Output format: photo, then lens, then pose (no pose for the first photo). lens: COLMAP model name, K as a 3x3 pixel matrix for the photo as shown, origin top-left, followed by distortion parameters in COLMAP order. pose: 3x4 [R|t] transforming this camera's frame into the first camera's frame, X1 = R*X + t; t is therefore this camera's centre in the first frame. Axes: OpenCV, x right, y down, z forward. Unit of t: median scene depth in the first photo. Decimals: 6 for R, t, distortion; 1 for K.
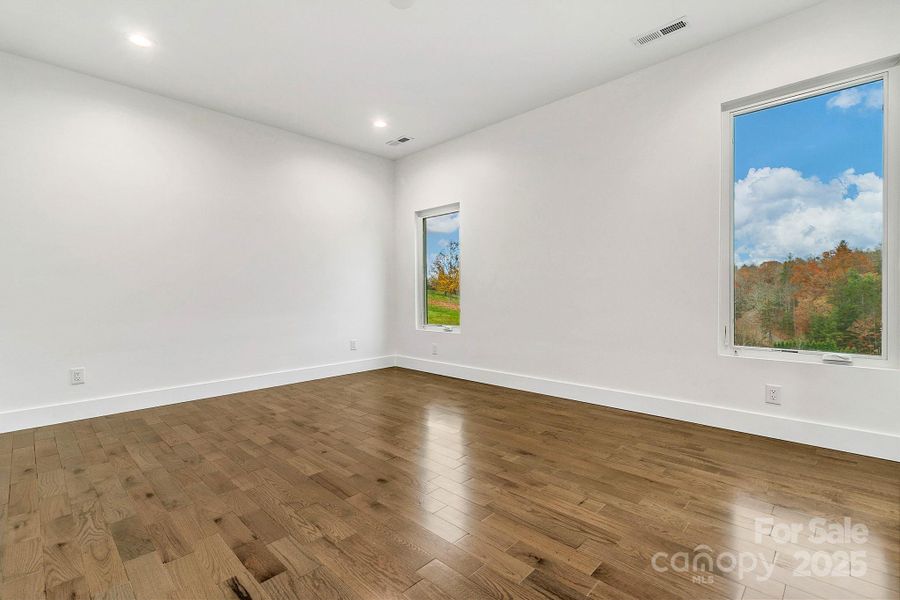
lens RADIAL K [[422.4, 0, 454.8], [0, 422.4, 301.6], [0, 0, 1]] dist [0.000451, 0.000261]
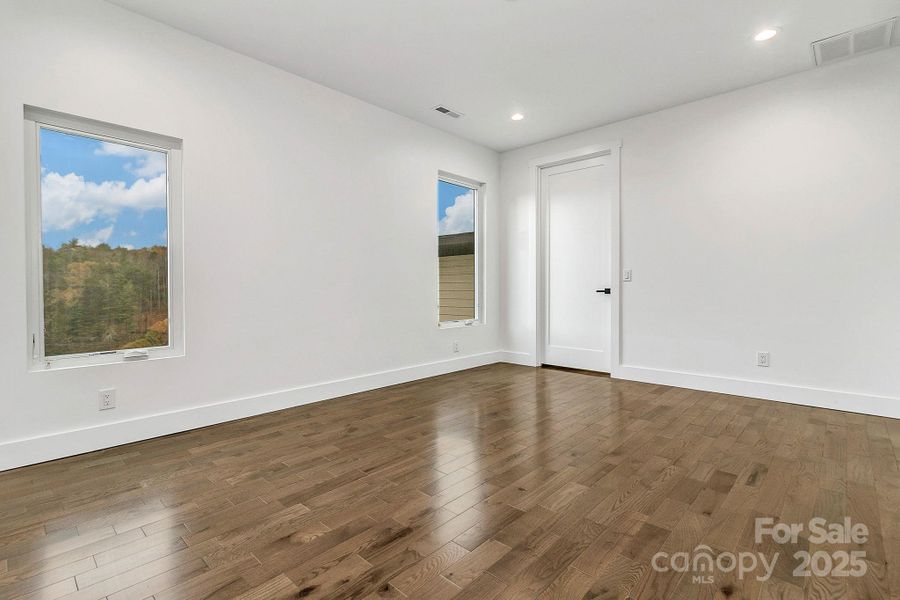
lens RADIAL K [[422.4, 0, 452.8], [0, 422.4, 294.2], [0, 0, 1]] dist [0.000451, 0.000261]
pose [[-0.028415, -0.004403, 0.999587, -1.005101], [0.029368, 0.999555, 0.005237, -0.008931], [-0.999165, 0.029504, -0.028273, 1.059266]]
